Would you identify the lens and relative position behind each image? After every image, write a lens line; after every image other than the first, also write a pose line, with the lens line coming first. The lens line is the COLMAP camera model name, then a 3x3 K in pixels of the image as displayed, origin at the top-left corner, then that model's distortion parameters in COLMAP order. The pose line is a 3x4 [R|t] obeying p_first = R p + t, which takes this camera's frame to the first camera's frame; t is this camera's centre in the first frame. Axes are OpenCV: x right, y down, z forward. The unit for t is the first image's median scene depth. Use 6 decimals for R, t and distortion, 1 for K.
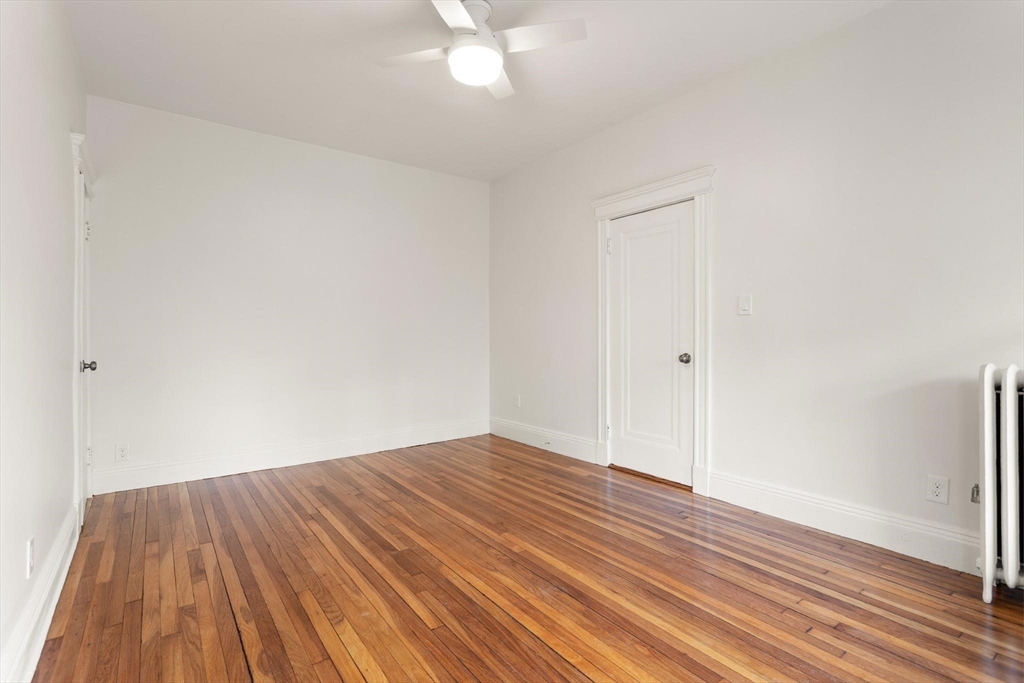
lens RADIAL K [[495.5, 0, 511.0], [0, 495.5, 336.4], [0, 0, 1]] dist [-0.001464, 0.003095]
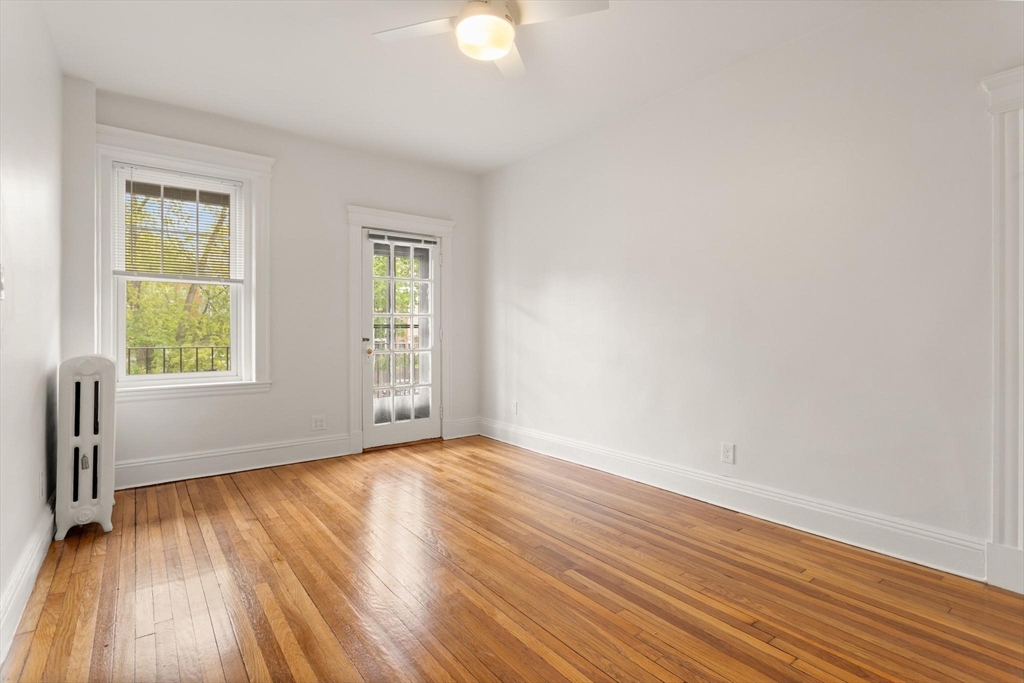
lens RADIAL K [[495.5, 0, 513.0], [0, 495.5, 335.3], [0, 0, 1]] dist [-0.001464, 0.003095]
pose [[-0.999845, 0.006093, -0.016544, -0.122510], [0.005949, 0.999944, 0.008722, -0.006813], [0.016596, 0.008622, -0.999825, 2.212873]]
